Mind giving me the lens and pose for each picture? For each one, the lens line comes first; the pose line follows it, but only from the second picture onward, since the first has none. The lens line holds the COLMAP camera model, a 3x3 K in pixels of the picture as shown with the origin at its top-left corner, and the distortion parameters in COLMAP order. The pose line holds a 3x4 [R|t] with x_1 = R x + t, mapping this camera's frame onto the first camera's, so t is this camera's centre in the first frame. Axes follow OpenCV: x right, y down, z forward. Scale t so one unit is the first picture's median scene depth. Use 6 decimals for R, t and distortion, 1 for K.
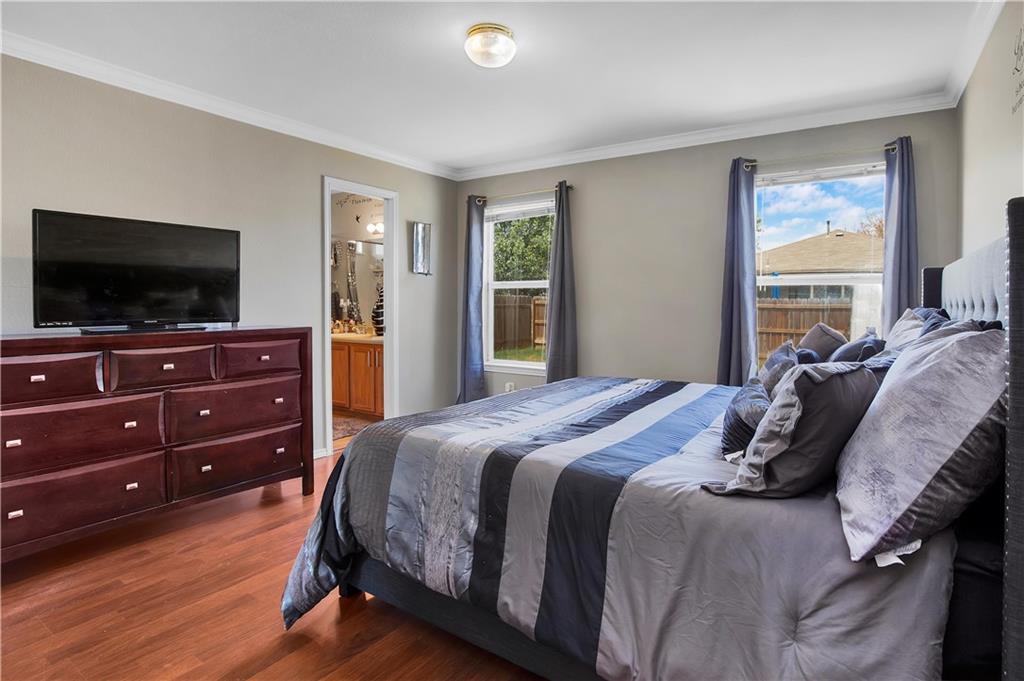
lens RADIAL K [[531.8, 0, 533.1], [0, 531.8, 314.4], [0, 0, 1]] dist [-0.036868, -0.000633]
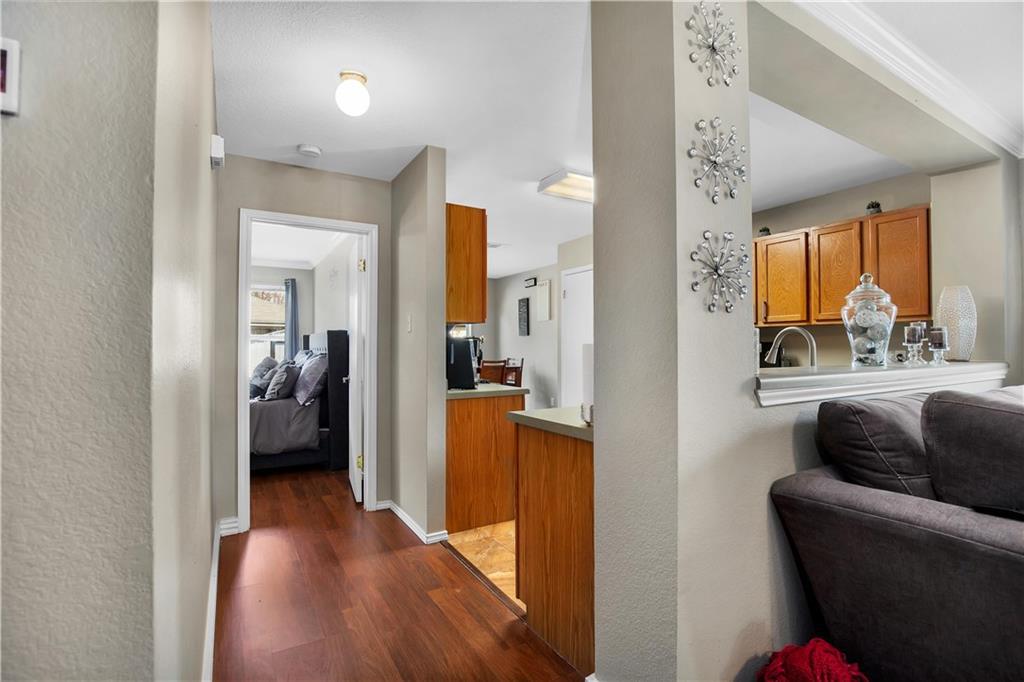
lens RADIAL K [[475.2, 0, 512.0], [0, 475.2, 341.0], [0, 0, 1]] dist [-0.031096, 0.000056]
pose [[0.446192, 0.008930, 0.894893, -1.179180], [0.018388, 0.999648, -0.019143, 0.010369], [-0.894748, 0.024997, 0.445870, -1.308725]]
